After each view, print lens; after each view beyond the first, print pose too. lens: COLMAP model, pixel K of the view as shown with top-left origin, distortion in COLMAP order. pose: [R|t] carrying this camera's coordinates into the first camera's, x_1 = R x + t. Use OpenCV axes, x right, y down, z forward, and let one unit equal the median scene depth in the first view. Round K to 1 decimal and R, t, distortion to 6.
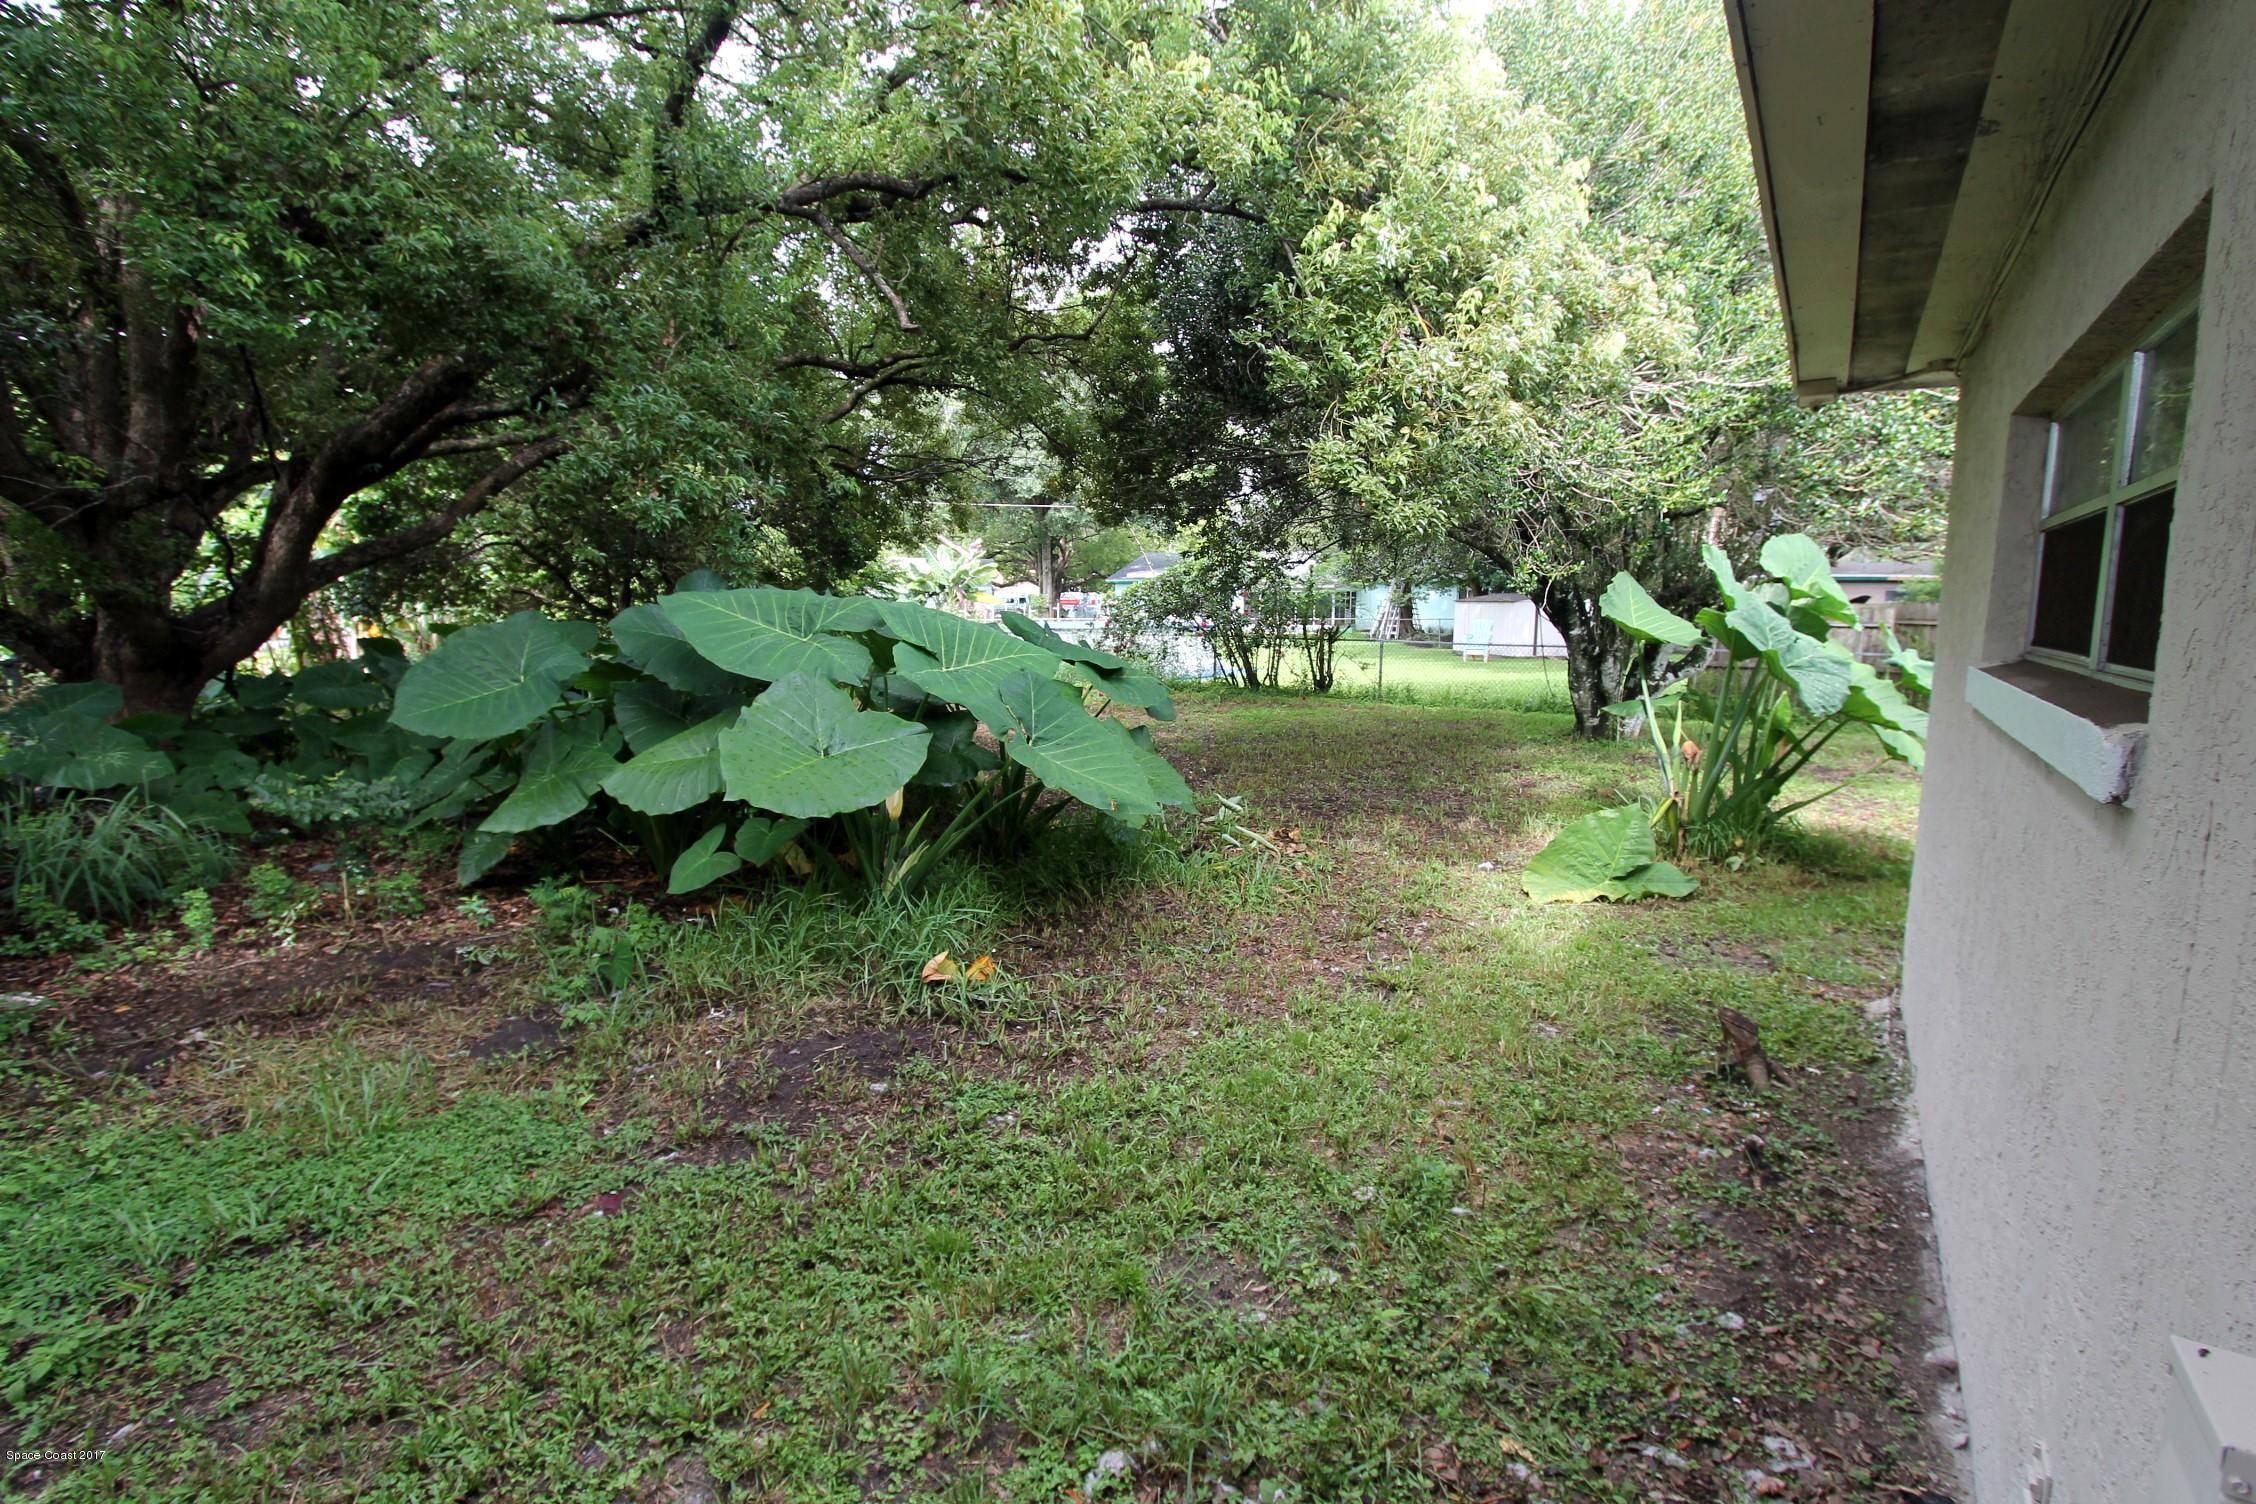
lens RADIAL K [[1061.9, 0, 1133.0], [0, 1061.9, 760.0], [0, 0, 1]] dist [-0.018450, 0.004319]
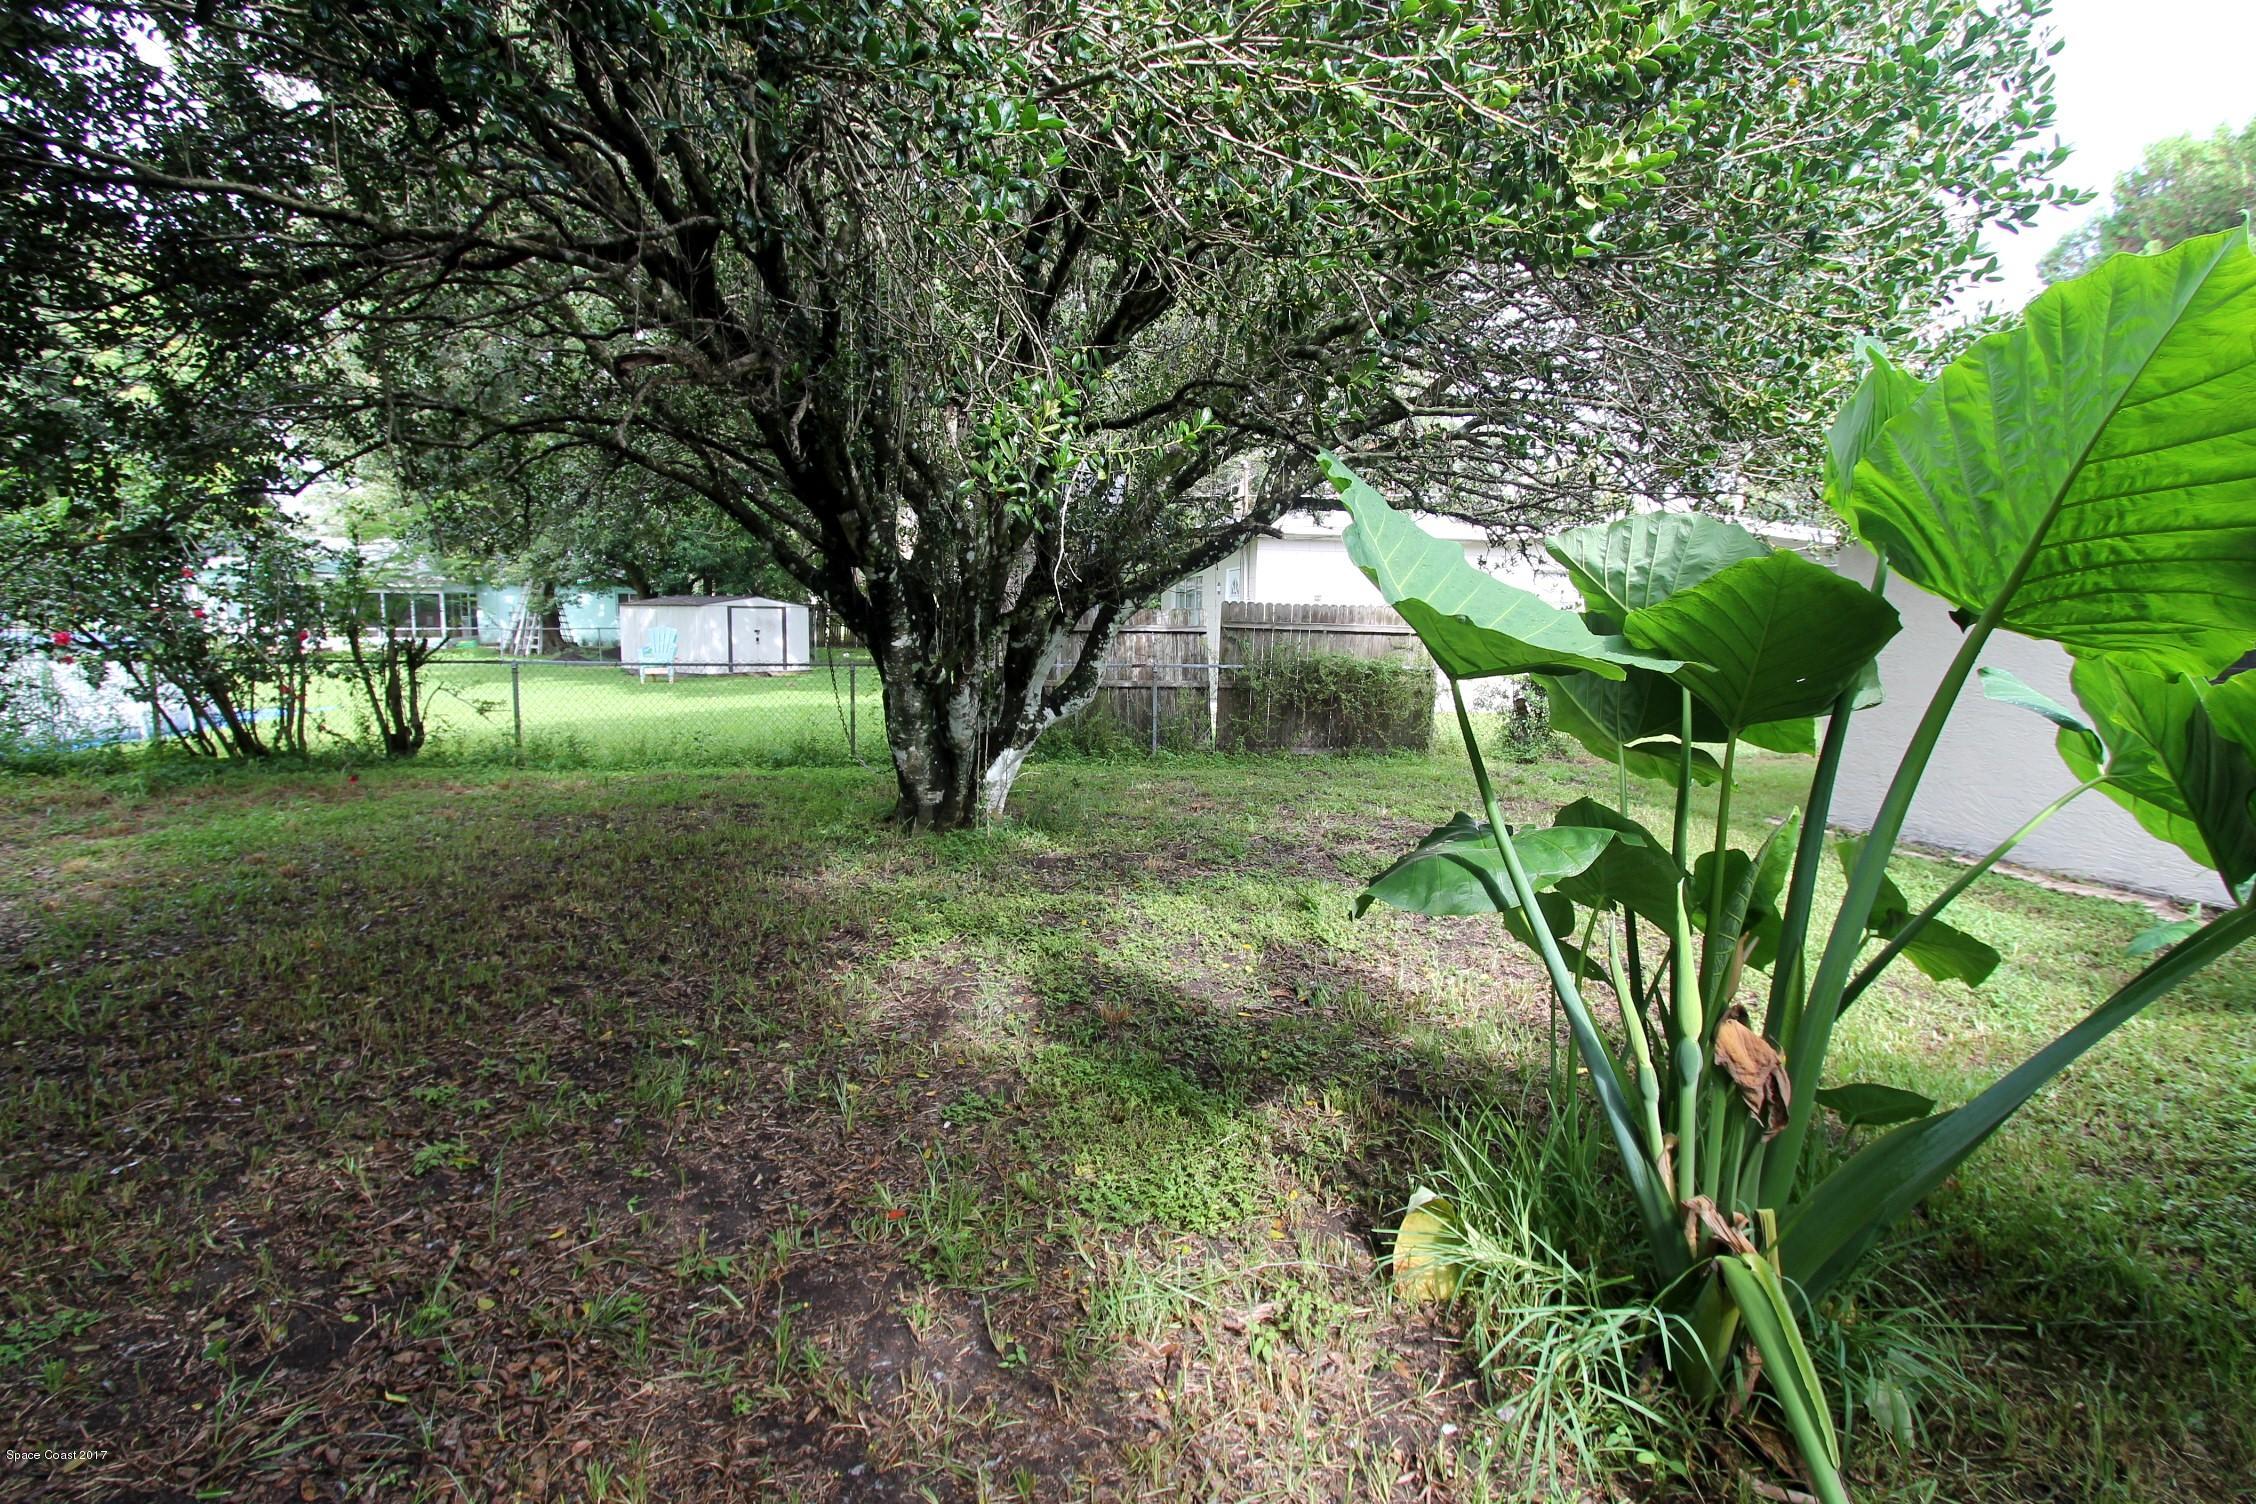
lens RADIAL K [[1061.9, 0, 1117.6], [0, 1061.9, 754.2], [0, 0, 1]] dist [-0.018450, 0.004319]
pose [[0.738094, -0.079934, 0.669947, 0.147154], [0.090560, 0.995709, 0.019030, -0.072828], [-0.668593, 0.046625, 0.742165, 0.595733]]
